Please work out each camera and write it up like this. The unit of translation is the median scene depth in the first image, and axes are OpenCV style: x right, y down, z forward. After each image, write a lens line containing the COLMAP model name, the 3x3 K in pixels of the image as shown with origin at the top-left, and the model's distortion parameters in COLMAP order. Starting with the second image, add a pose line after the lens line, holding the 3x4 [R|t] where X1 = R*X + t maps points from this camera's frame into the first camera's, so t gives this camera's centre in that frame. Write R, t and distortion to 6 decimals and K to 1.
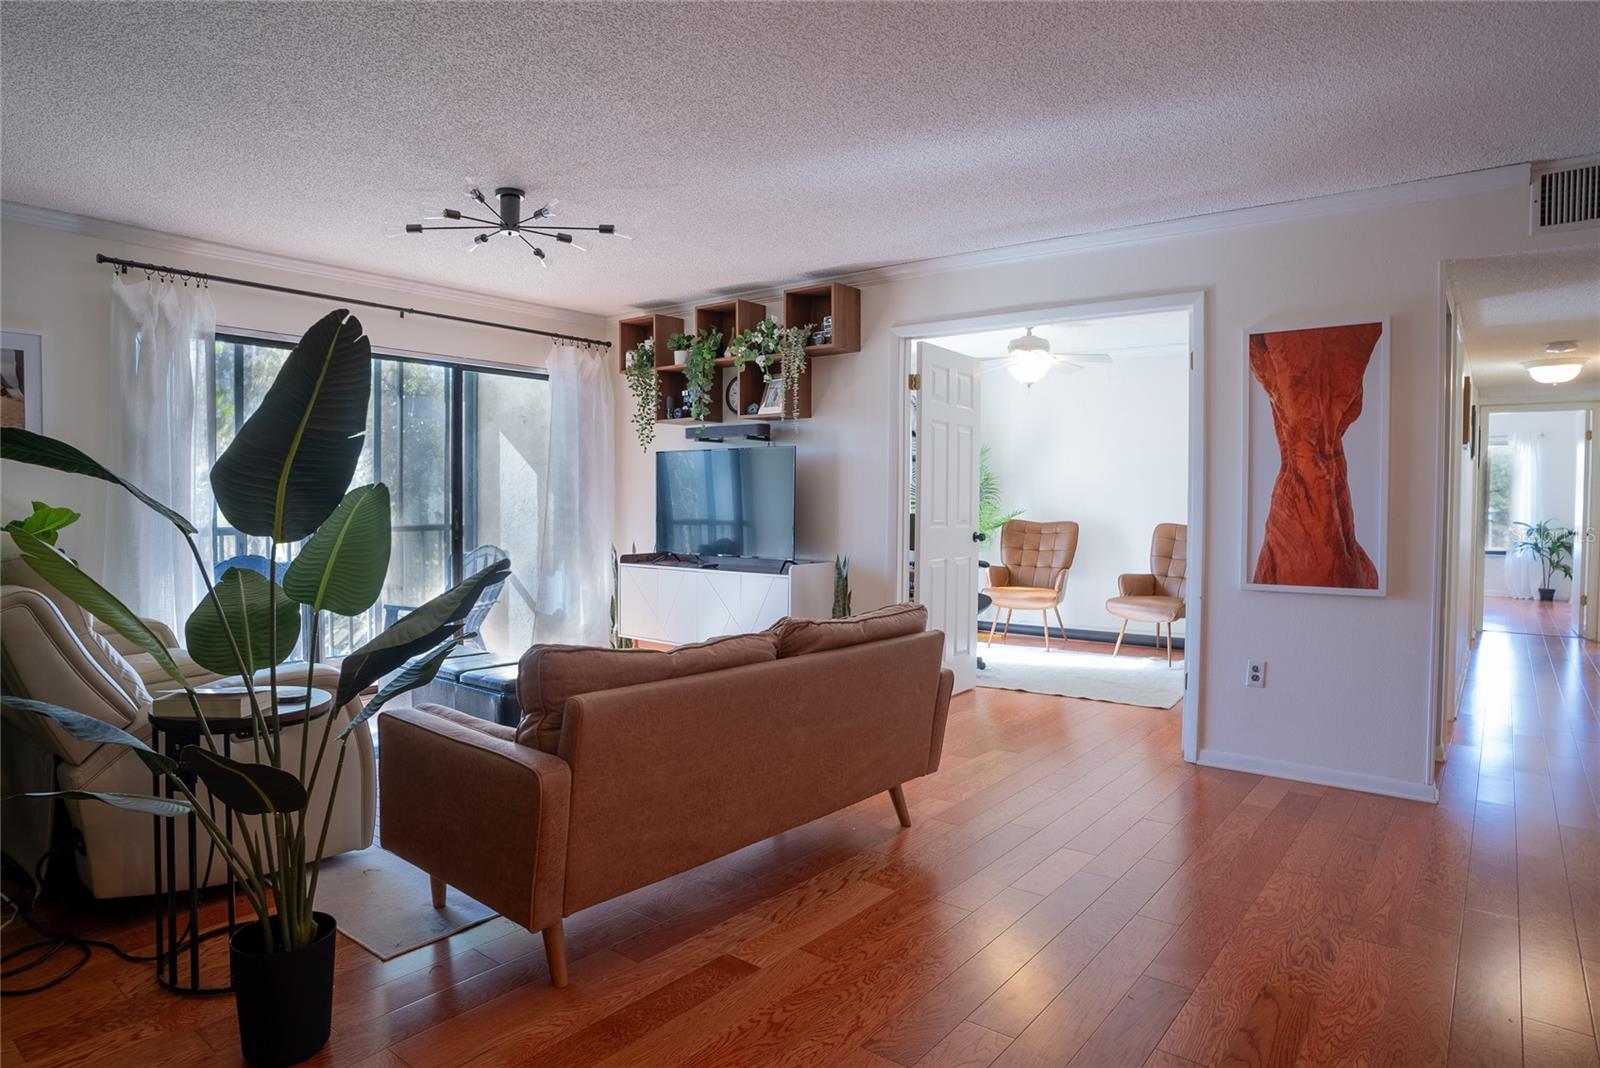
lens RADIAL K [[940.8, 0, 793.5], [0, 940.8, 532.9], [0, 0, 1]] dist [-0.114777, 0.061584]
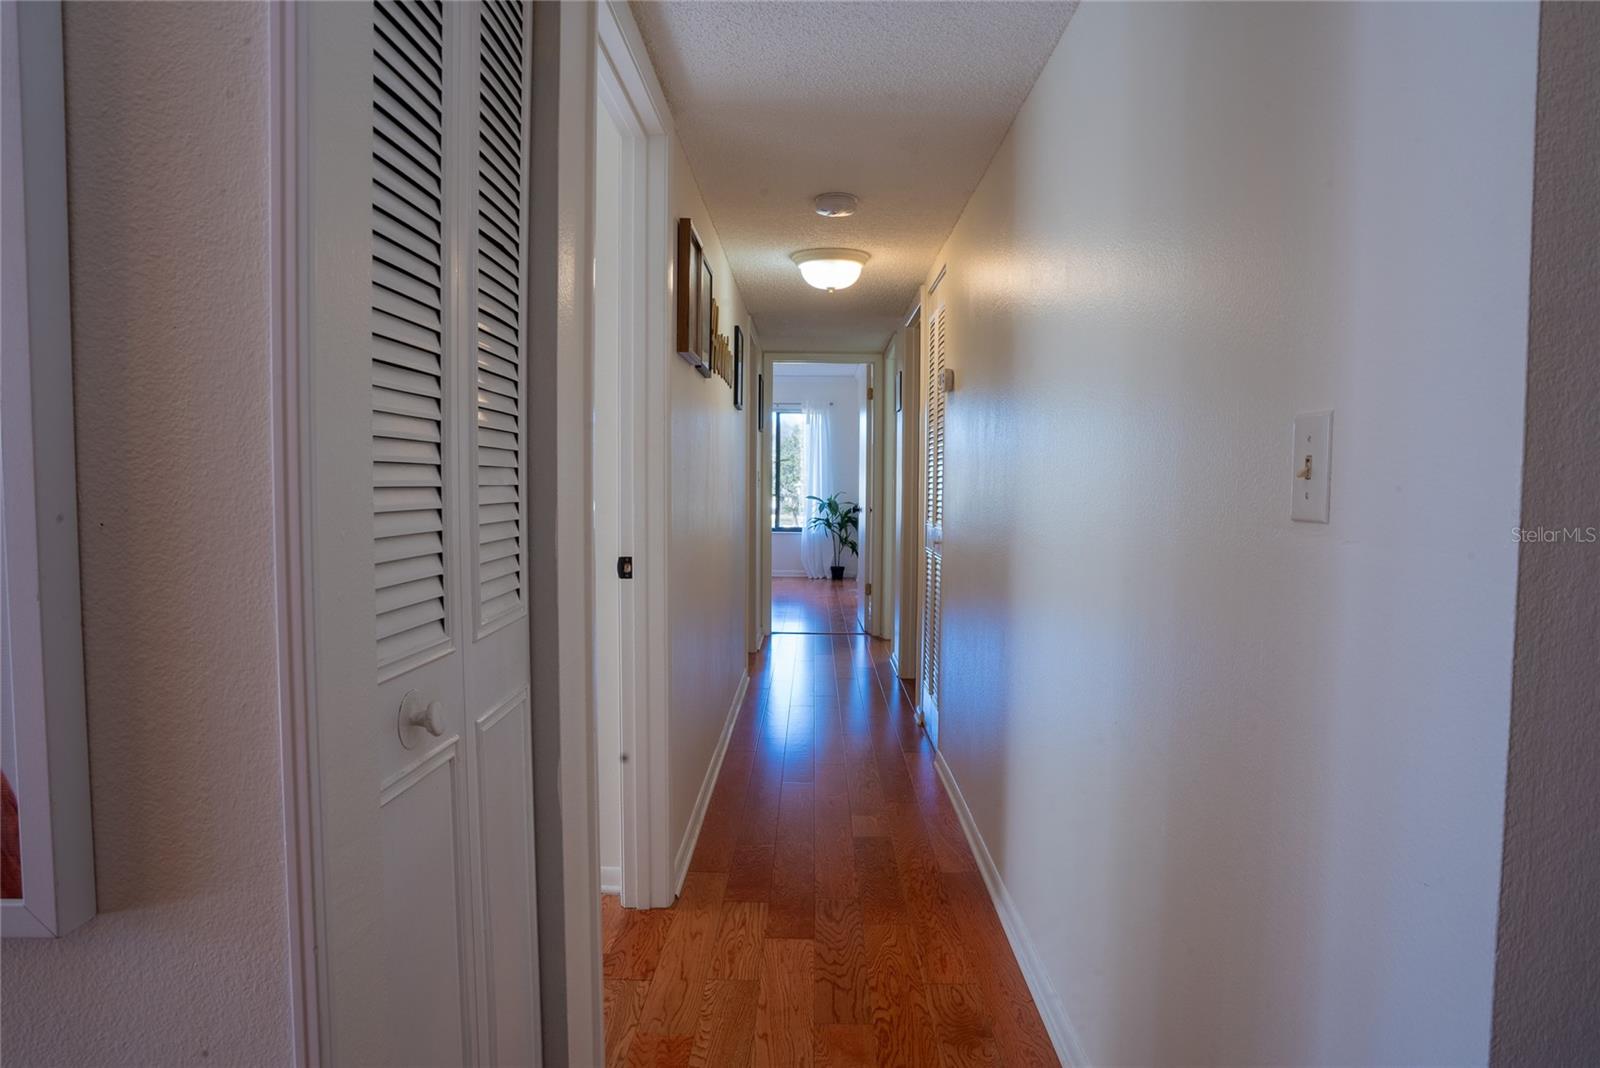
lens RADIAL K [[940.8, 0, 793.5], [0, 940.8, 532.9], [0, 0, 1]] dist [-0.114777, 0.061584]
pose [[0.796953, -0.034173, 0.603074, 0.209309], [0.017643, 0.999289, 0.033311, -0.007186], [-0.603783, -0.015907, 0.796990, 0.237515]]
